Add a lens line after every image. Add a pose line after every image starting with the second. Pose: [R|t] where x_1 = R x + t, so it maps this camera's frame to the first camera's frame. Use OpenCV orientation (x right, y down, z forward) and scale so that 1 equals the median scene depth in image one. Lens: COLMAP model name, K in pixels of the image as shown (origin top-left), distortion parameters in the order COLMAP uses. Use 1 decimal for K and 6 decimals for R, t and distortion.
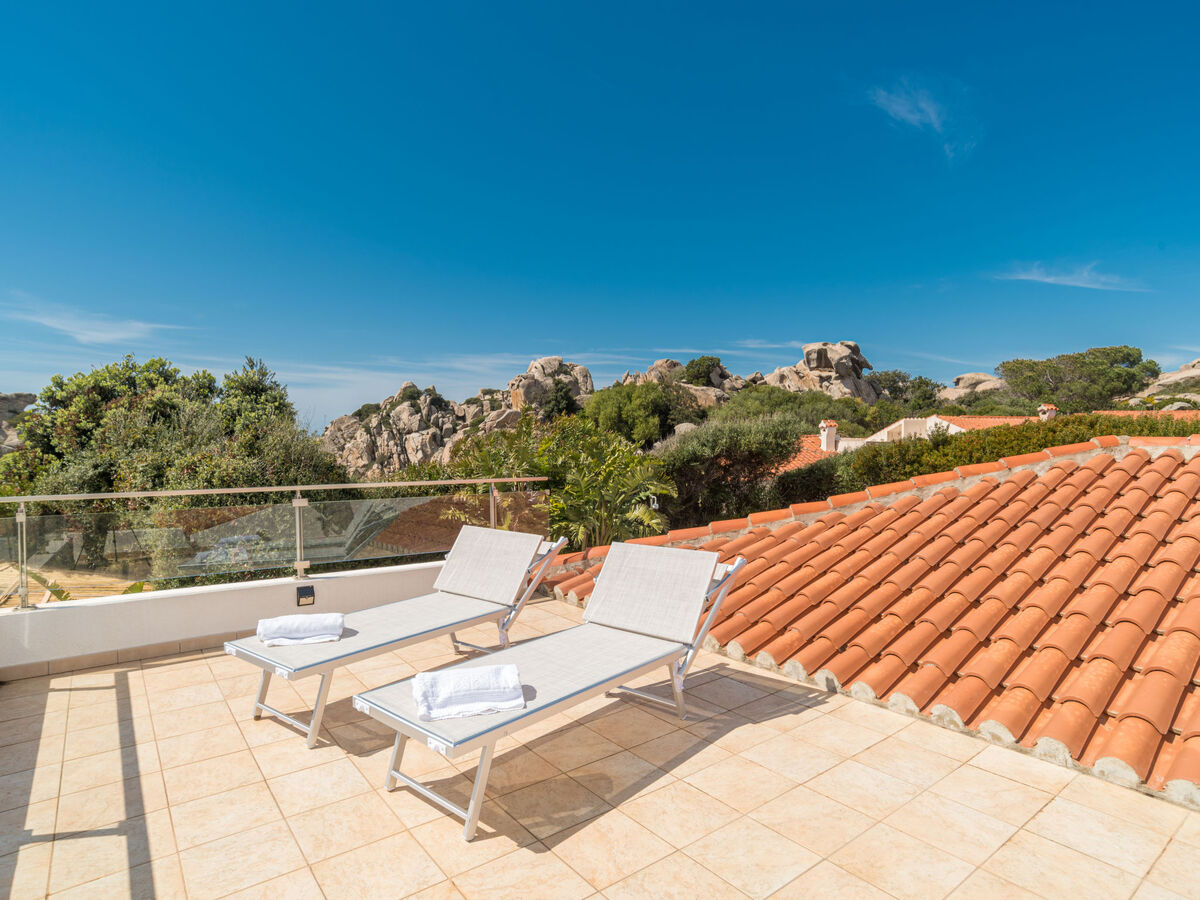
lens RADIAL K [[682.9, 0, 600.0], [0, 682.9, 450.0], [0, 0, 1]] dist [-0.091411, 0.052936]
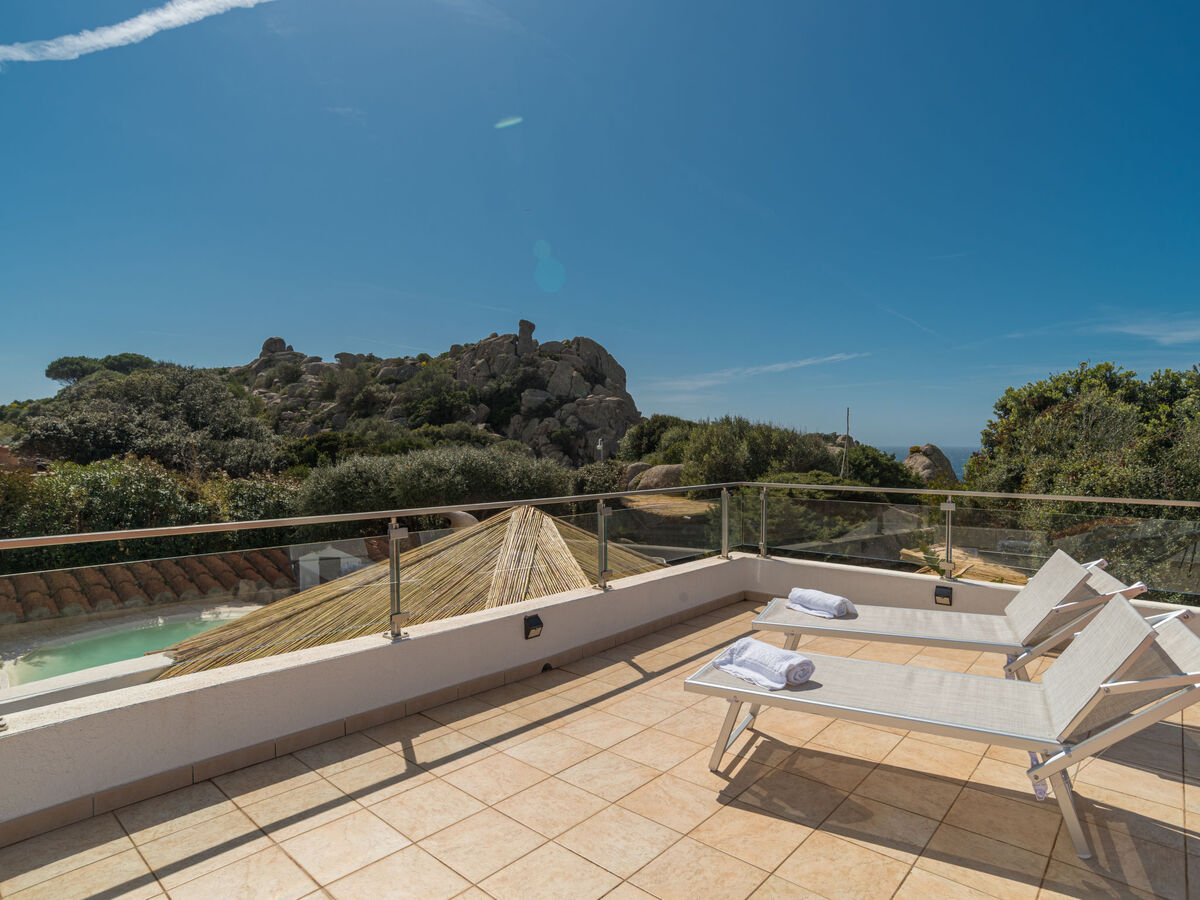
lens RADIAL K [[682.9, 0, 600.0], [0, 682.9, 450.0], [0, 0, 1]] dist [-0.091411, 0.052936]
pose [[0.176152, 0.007260, -0.984336, 0.823043], [-0.015372, 0.999871, 0.004623, -0.011450], [0.984243, 0.014317, 0.176240, 0.467333]]
